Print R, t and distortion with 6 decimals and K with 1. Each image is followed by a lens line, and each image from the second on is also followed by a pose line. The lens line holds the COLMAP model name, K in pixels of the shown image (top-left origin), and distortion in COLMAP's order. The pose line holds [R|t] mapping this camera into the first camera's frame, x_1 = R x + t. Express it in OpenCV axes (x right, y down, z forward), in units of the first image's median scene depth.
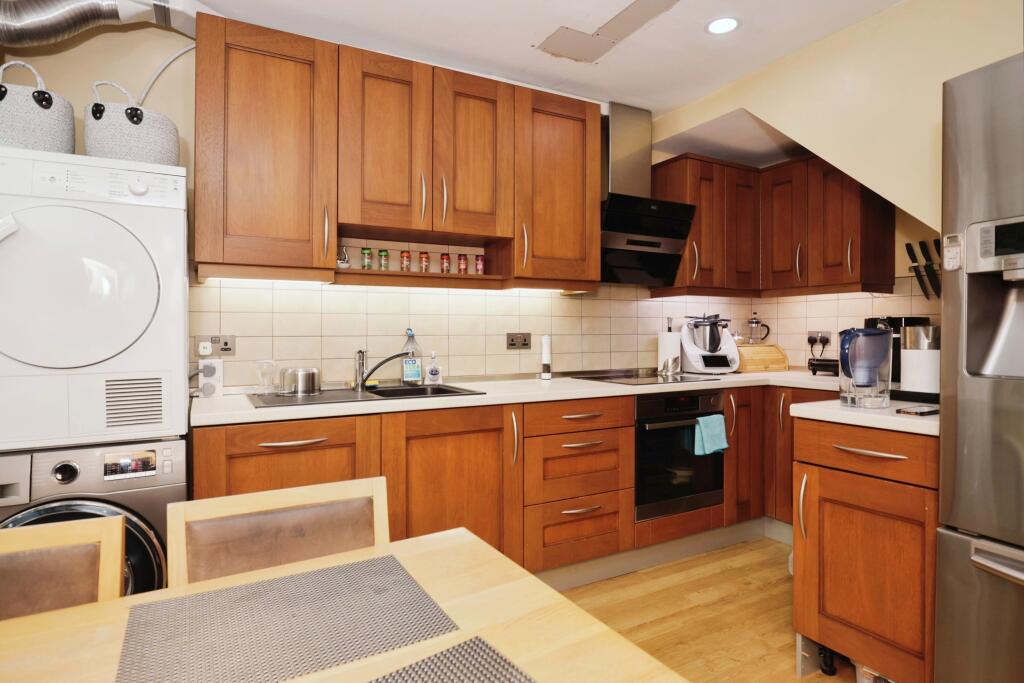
lens RADIAL K [[561.1, 0, 510.6], [0, 561.1, 333.7], [0, 0, 1]] dist [-0.004524, -0.000611]
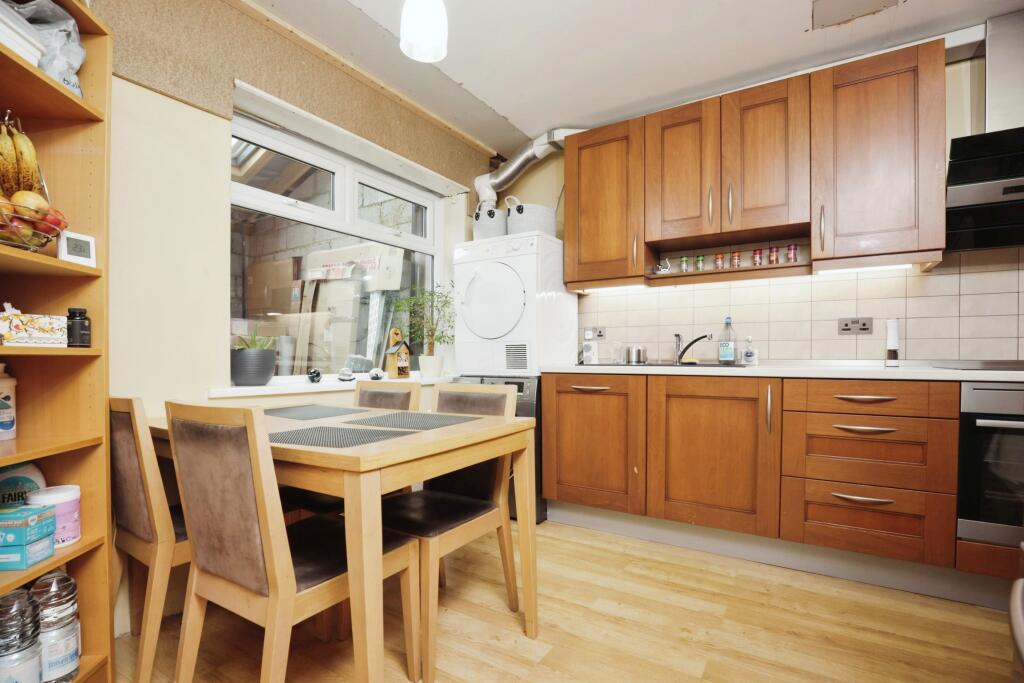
lens RADIAL K [[477.8, 0, 508.7], [0, 477.8, 352.8], [0, 0, 1]] dist [-0.024965, 0.000830]
pose [[0.496488, 0.004068, -0.868034, 0.500226], [-0.000931, 0.999991, 0.004153, 0.067294], [0.868043, -0.001254, 0.496488, 0.098906]]
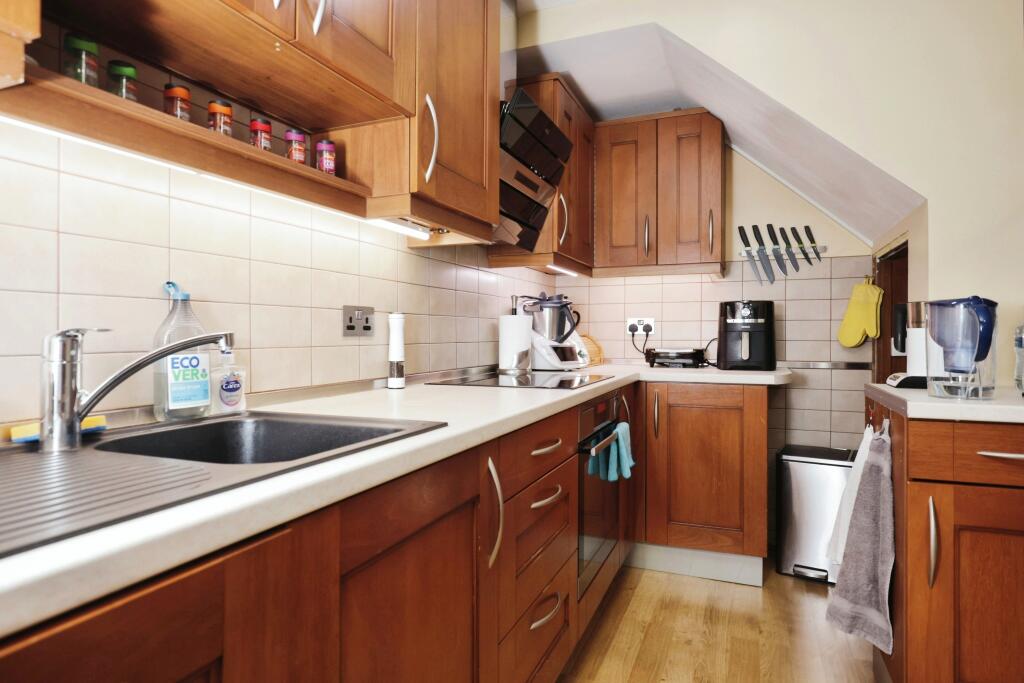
lens RADIAL K [[588.7, 0, 506.0], [0, 588.7, 337.5], [0, 0, 1]] dist [-0.002190, 0.000066]
pose [[0.783292, -0.000260, 0.621653, -0.273233], [-0.001560, 0.999996, 0.002384, 0.032578], [-0.621651, -0.002837, 0.783289, 0.545678]]
